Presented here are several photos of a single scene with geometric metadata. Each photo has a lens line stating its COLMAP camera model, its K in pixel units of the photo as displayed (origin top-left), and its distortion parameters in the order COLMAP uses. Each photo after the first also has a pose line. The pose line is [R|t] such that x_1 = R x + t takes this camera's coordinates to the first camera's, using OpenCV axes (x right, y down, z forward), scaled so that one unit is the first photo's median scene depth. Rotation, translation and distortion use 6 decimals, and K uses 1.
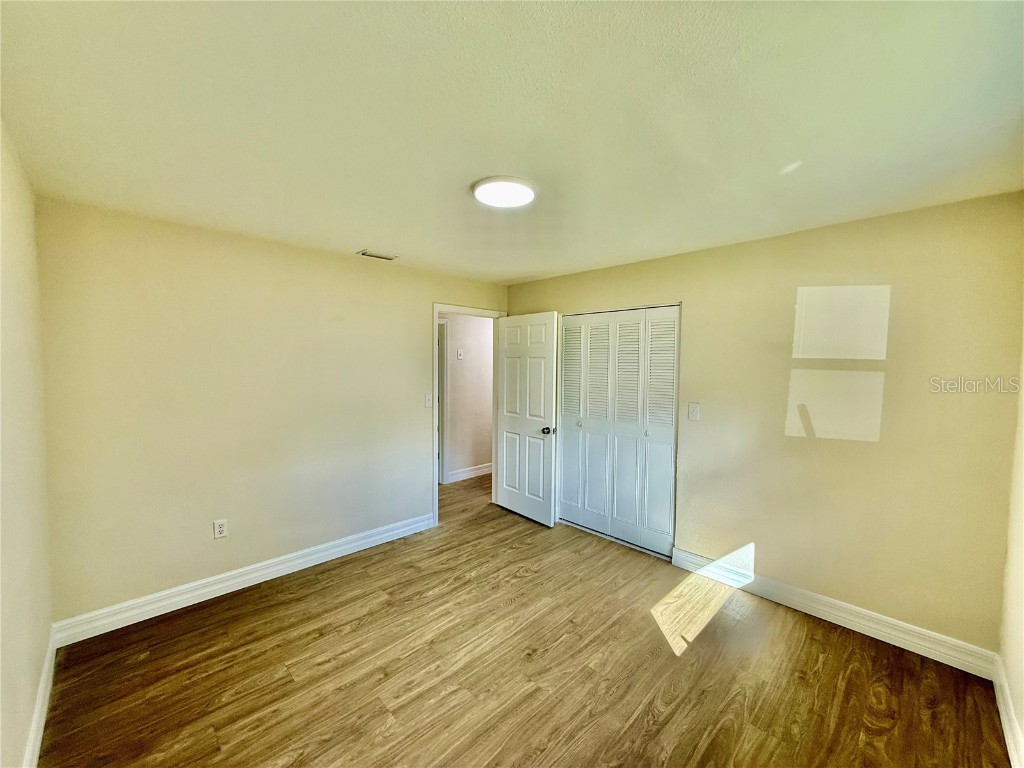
lens RADIAL K [[412.1, 0, 510.2], [0, 412.1, 382.7], [0, 0, 1]] dist [0.001334, 0.000357]
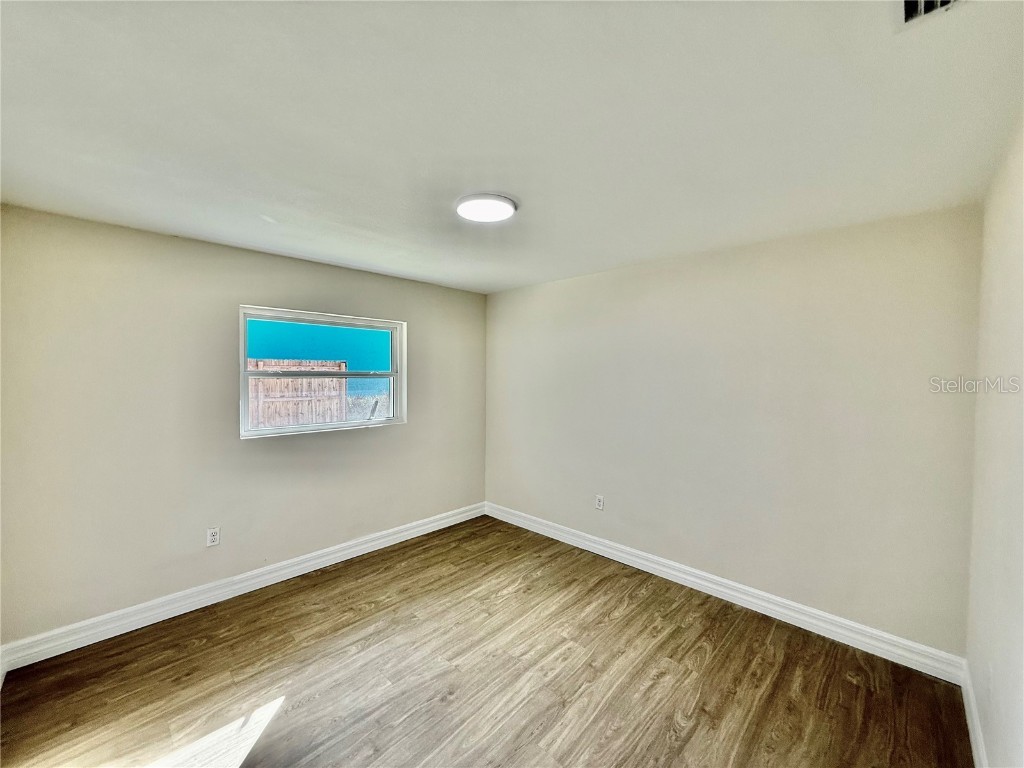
lens RADIAL K [[412.1, 0, 510.2], [0, 412.1, 386.2], [0, 0, 1]] dist [0.001334, 0.000357]
pose [[-0.999667, -0.015025, -0.020958, -0.058992], [-0.016764, 0.996200, 0.085472, -0.098232], [0.019594, 0.085795, -0.996120, 1.980682]]
